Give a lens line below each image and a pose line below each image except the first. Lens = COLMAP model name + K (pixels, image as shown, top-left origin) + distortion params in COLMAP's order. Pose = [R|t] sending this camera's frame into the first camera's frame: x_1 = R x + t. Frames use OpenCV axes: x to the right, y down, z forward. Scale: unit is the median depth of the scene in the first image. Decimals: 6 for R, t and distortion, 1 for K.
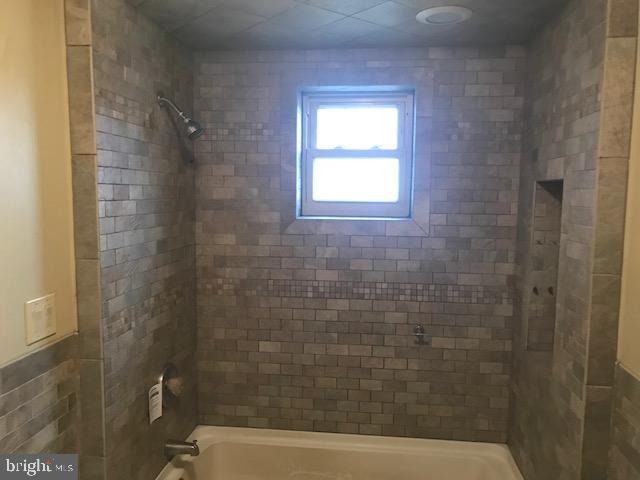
lens RADIAL K [[532.0, 0, 318.5], [0, 532.0, 244.2], [0, 0, 1]] dist [0.094007, -0.087778]
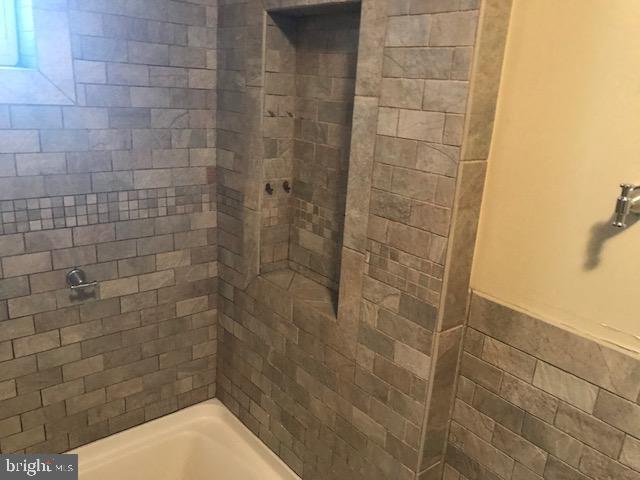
lens RADIAL K [[532.0, 0, 318.5], [0, 532.0, 244.2], [0, 0, 1]] dist [0.094007, -0.087778]
pose [[0.692725, -0.183790, 0.697390, -0.027300], [0.023876, 0.972298, 0.232523, 0.000323], [-0.720806, -0.144424, 0.677924, 0.440489]]
